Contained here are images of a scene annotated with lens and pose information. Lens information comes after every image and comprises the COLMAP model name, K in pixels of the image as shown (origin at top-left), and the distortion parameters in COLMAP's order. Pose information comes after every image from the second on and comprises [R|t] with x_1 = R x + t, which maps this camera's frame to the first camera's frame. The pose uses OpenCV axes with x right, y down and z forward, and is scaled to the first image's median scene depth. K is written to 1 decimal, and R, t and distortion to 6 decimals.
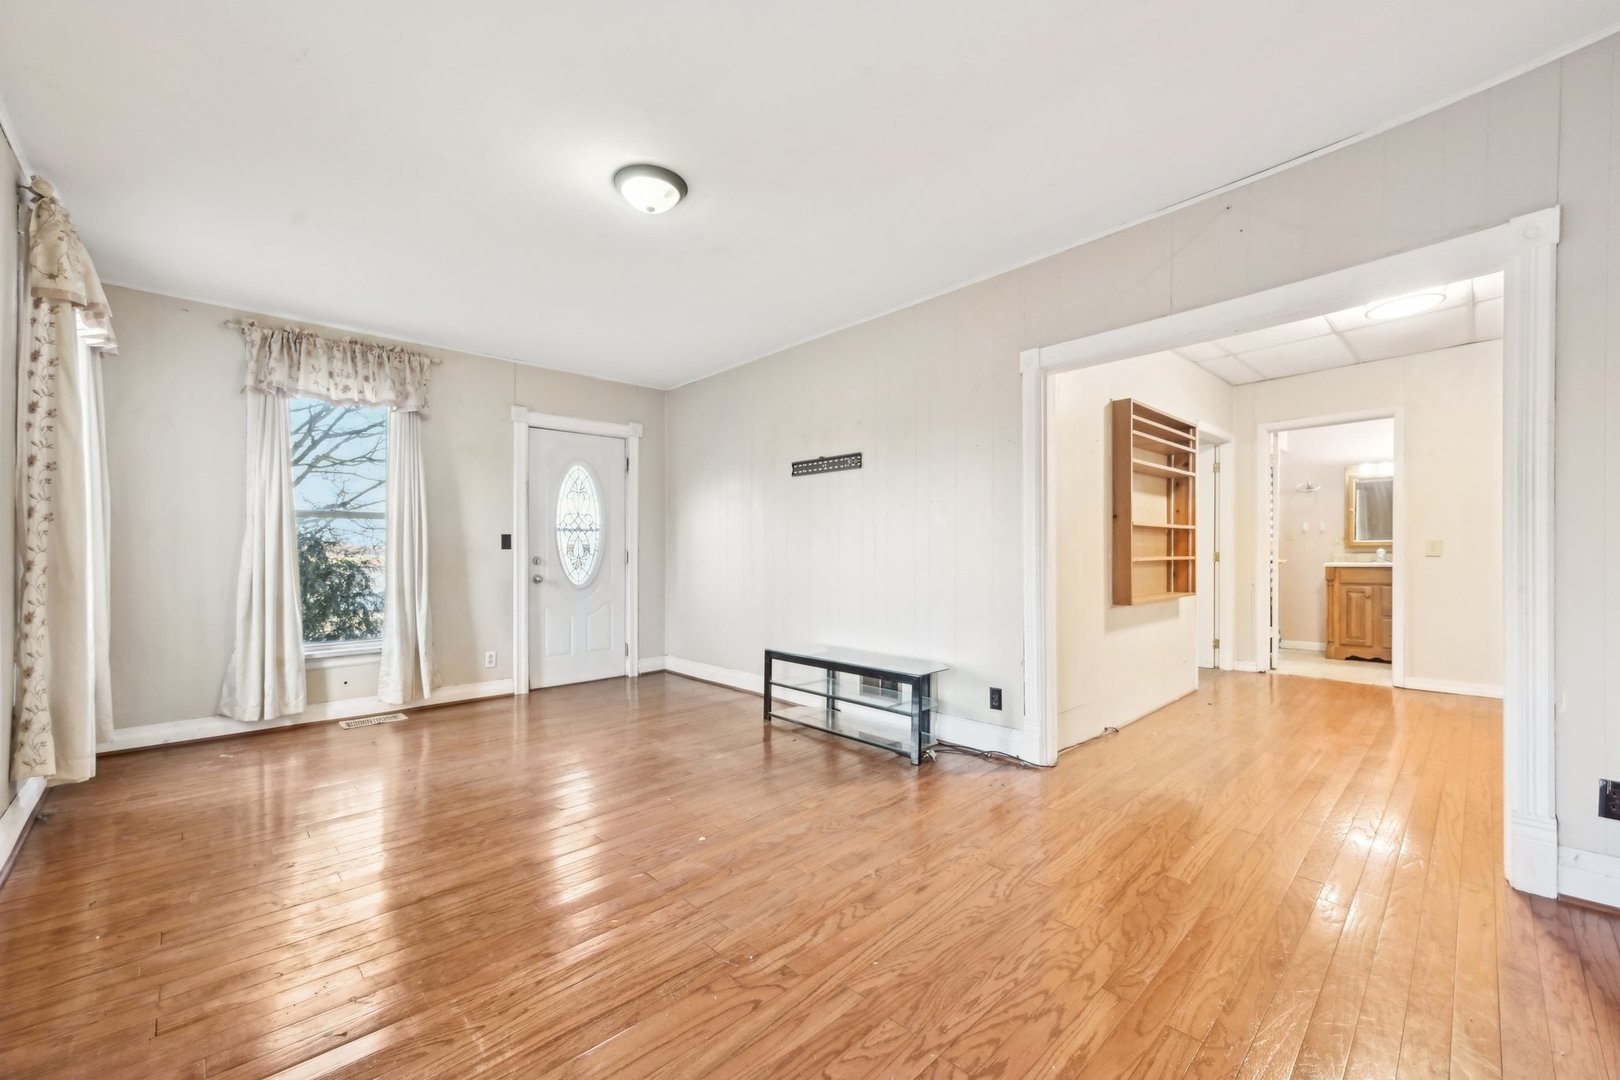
lens RADIAL K [[648.1, 0, 824.0], [0, 648.1, 550.2], [0, 0, 1]] dist [-0.000233, 0.000256]
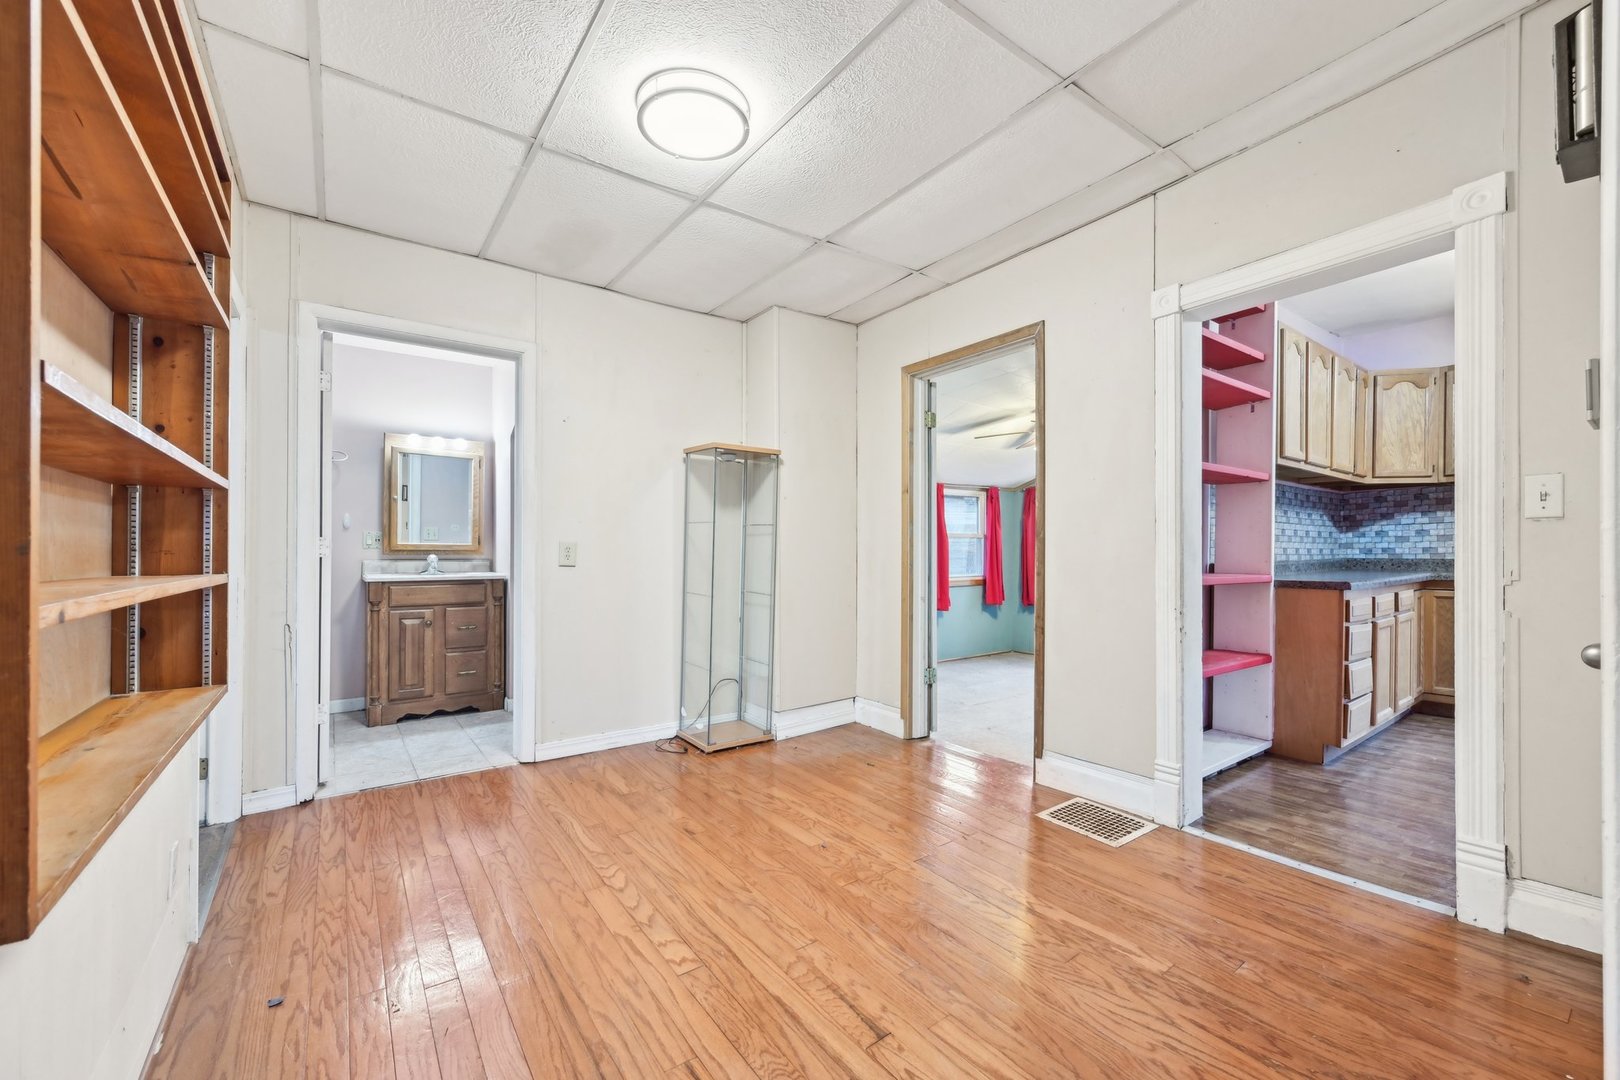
lens RADIAL K [[656.2, 0, 821.2], [0, 656.2, 558.9], [0, 0, 1]] dist [-0.004142, -0.000230]
pose [[0.148732, -0.001860, 0.988876, 0.214976], [-0.003413, 0.999991, 0.002394, -0.000145], [-0.988872, -0.003731, 0.148725, 0.483261]]
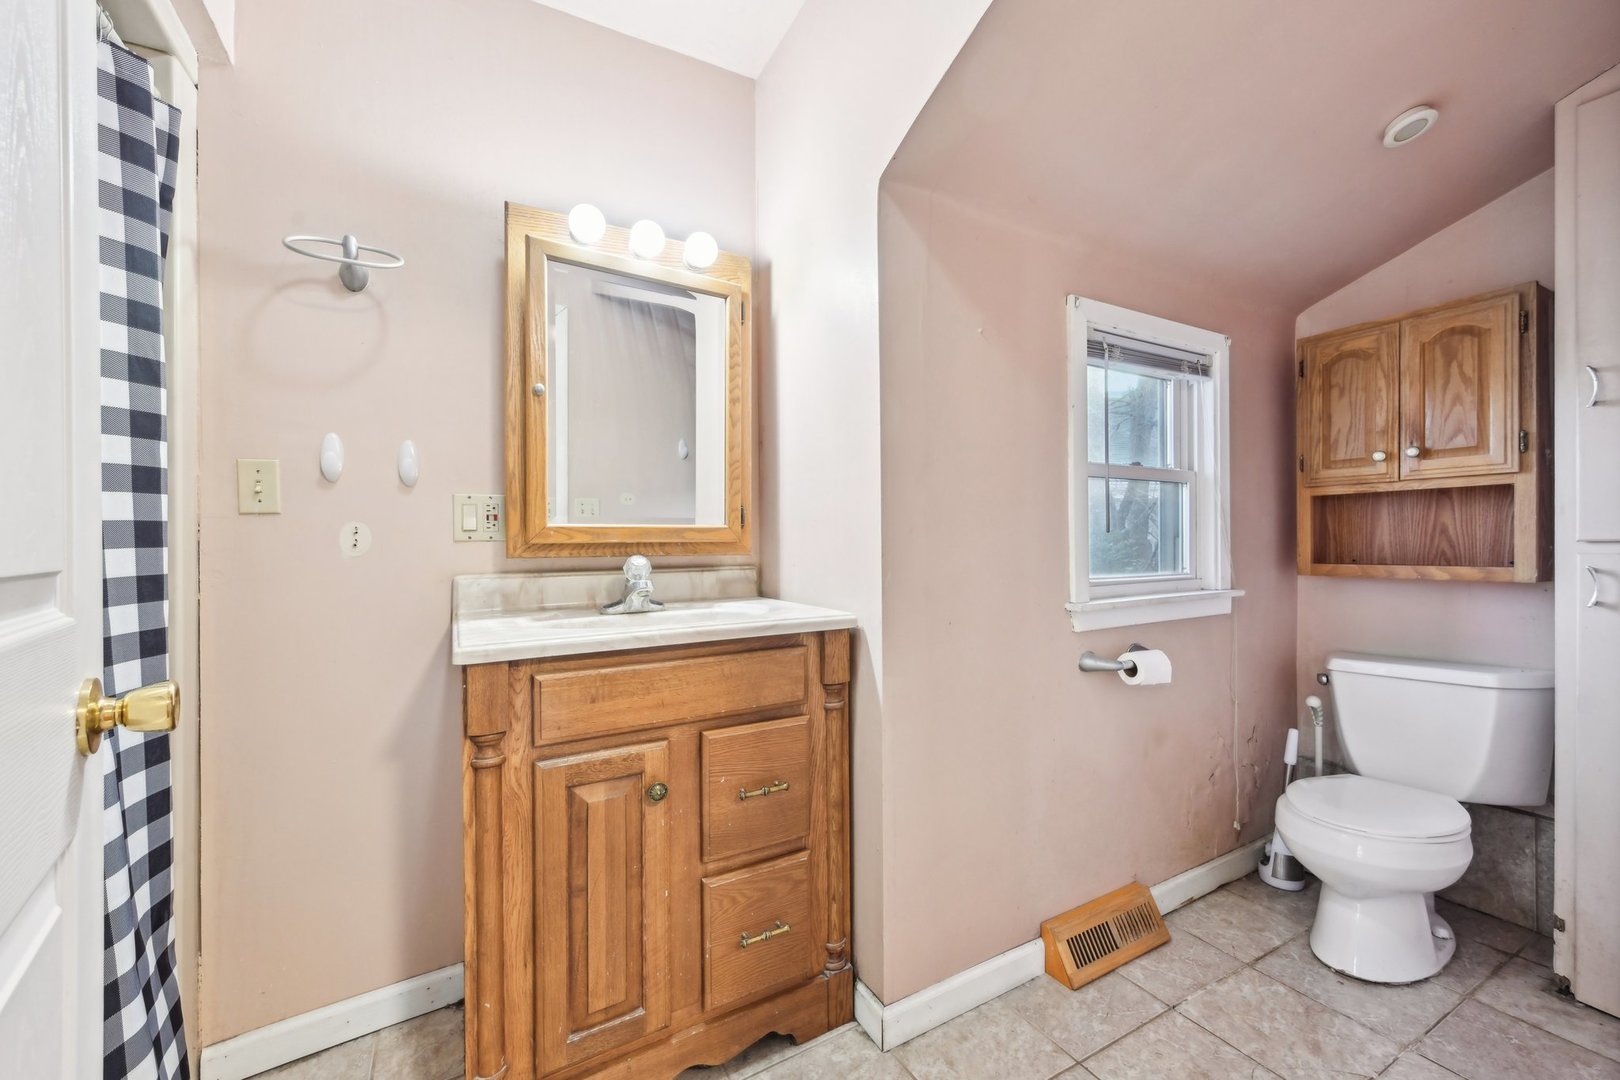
lens RADIAL K [[648.1, 0, 824.0], [0, 648.1, 550.2], [0, 0, 1]] dist [-0.000233, 0.000256]
pose [[0.266616, -0.009488, 0.963756, 0.654911], [0.007868, 0.999940, 0.007667, -0.005535], [-0.963771, 0.005538, 0.266674, 0.889544]]
